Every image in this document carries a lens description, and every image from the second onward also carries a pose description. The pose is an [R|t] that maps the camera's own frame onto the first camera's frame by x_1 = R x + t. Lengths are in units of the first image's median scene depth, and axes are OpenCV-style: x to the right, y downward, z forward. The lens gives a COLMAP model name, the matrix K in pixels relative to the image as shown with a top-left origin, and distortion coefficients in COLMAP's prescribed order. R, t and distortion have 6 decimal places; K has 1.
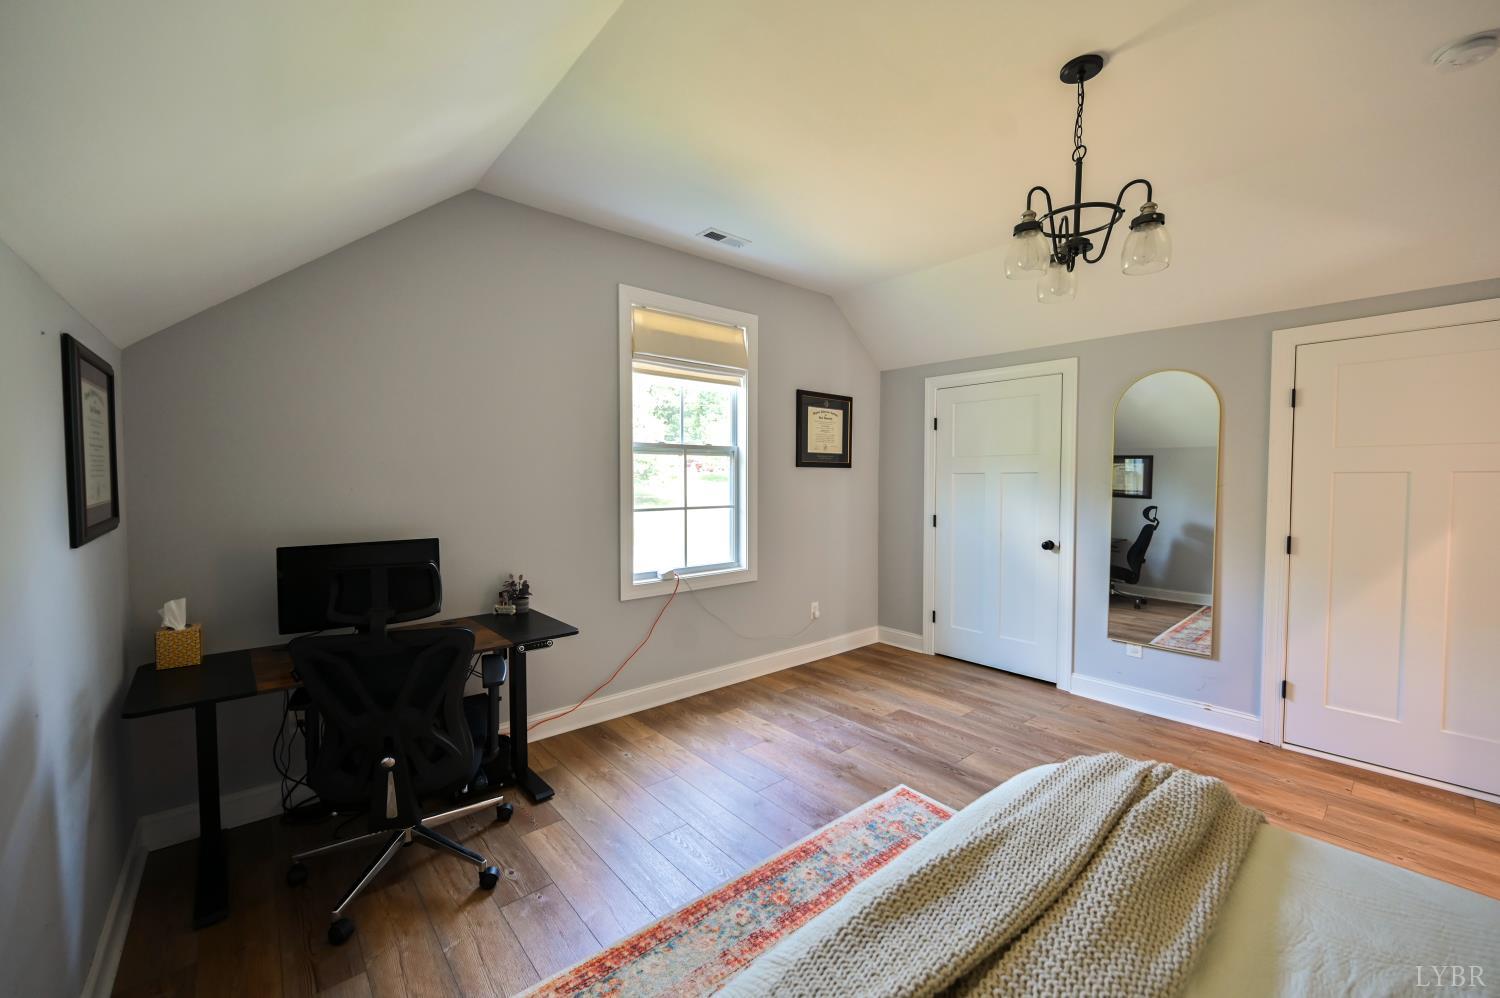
lens RADIAL K [[572.2, 0, 750.0], [0, 572.2, 499.0], [0, 0, 1]] dist [-0.000226, -0.000081]
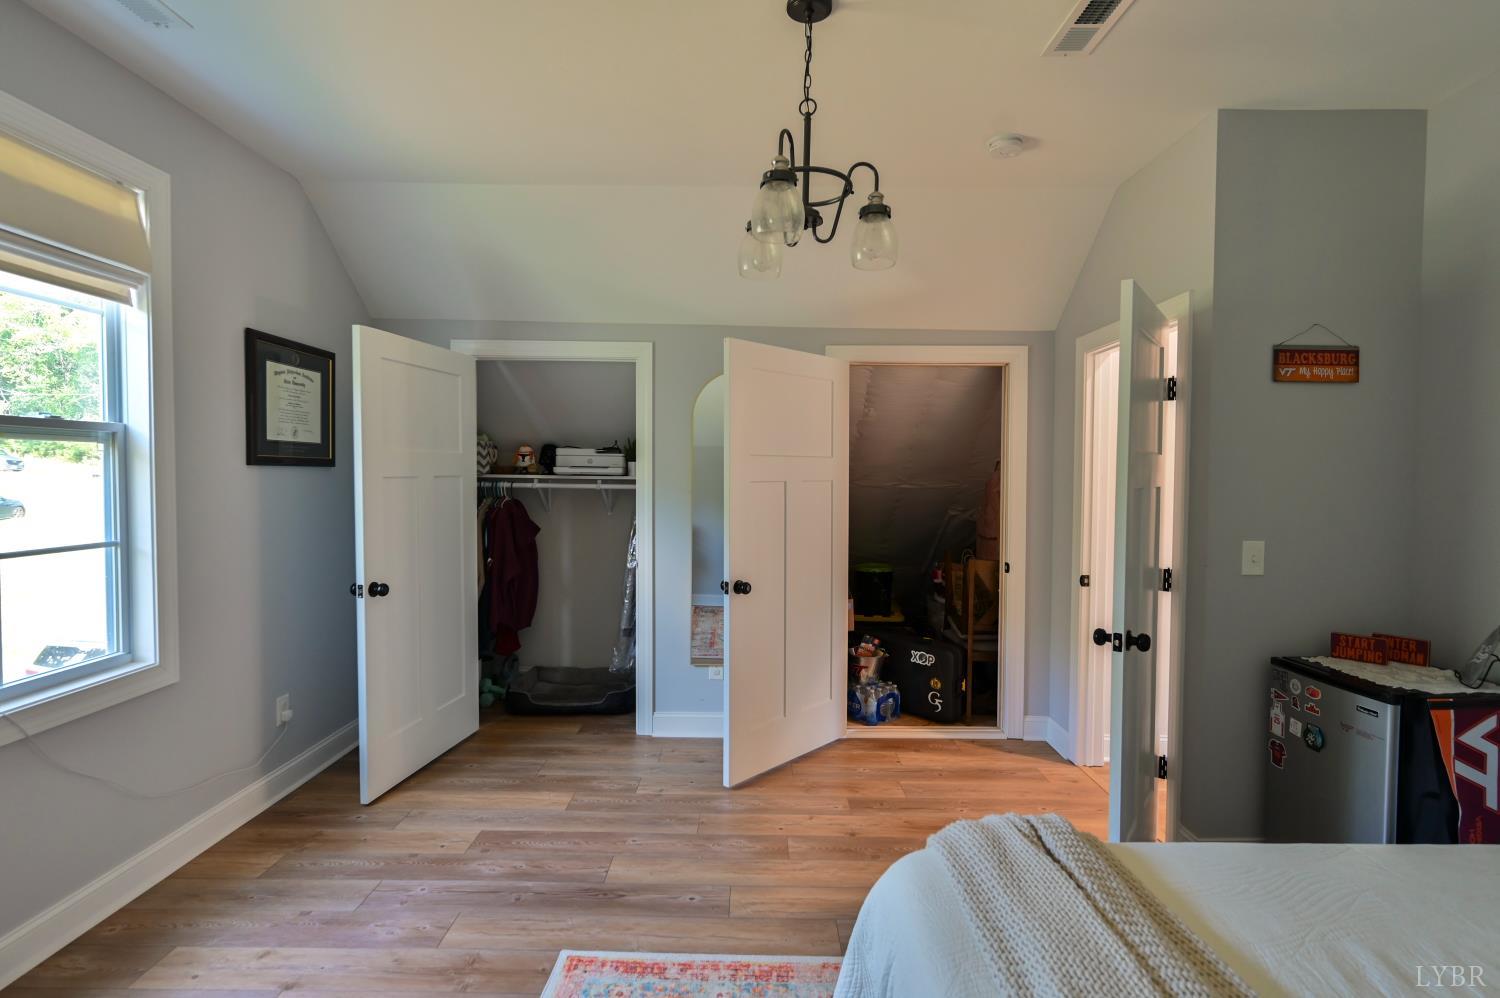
lens RADIAL K [[715.6, 0, 750.0], [0, 715.6, 499.0], [0, 0, 1]] dist [-0.000961, -0.000817]
pose [[0.663913, -0.021039, 0.747513, -0.150443], [0.021333, 0.999730, 0.009191, -0.023615], [-0.747505, 0.009845, 0.664183, 0.206244]]
